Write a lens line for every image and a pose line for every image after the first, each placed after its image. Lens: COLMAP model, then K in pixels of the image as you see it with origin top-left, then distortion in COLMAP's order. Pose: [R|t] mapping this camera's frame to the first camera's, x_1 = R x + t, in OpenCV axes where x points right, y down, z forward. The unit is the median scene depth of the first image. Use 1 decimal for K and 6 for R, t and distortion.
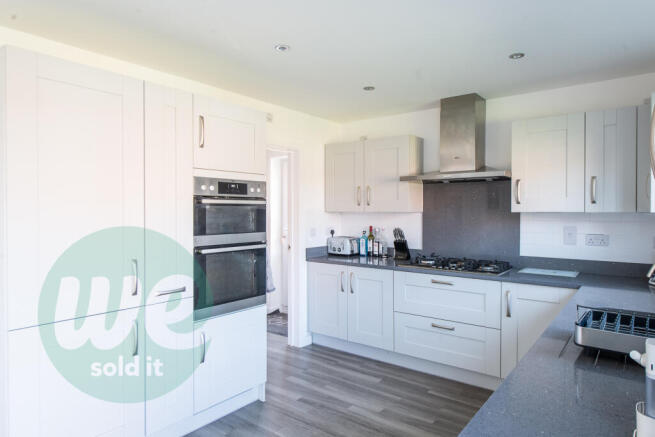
lens RADIAL K [[420.0, 0, 327.5], [0, 420.0, 218.5], [0, 0, 1]] dist [0.026282, 0.000422]
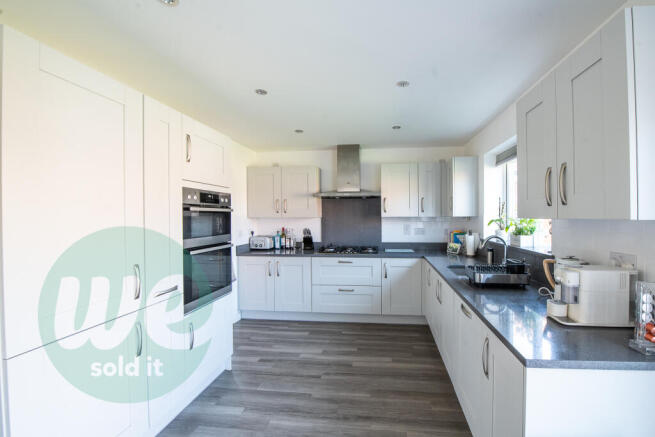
lens RADIAL K [[281.7, 0, 364.0], [0, 281.7, 219.8], [0, 0, 1]] dist [-0.001037, -0.000134]
pose [[0.843741, -0.011833, 0.536619, -0.229116], [0.015613, 0.999875, -0.002501, -0.001626], [-0.536523, 0.010488, 0.843821, 0.072736]]
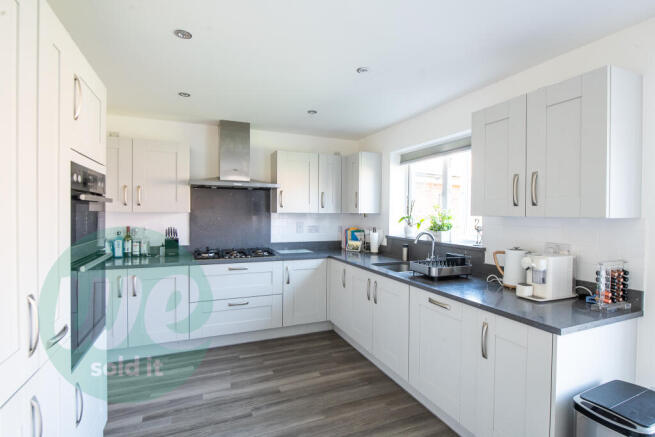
lens RADIAL K [[321.8, 0, 343.7], [0, 321.8, 217.9], [0, 0, 1]] dist [-0.000445, -0.000037]
pose [[0.475808, -0.013102, 0.879451, -0.414075], [0.008854, 0.999910, 0.010106, -0.006137], [-0.879504, 0.002978, 0.475881, 0.262551]]
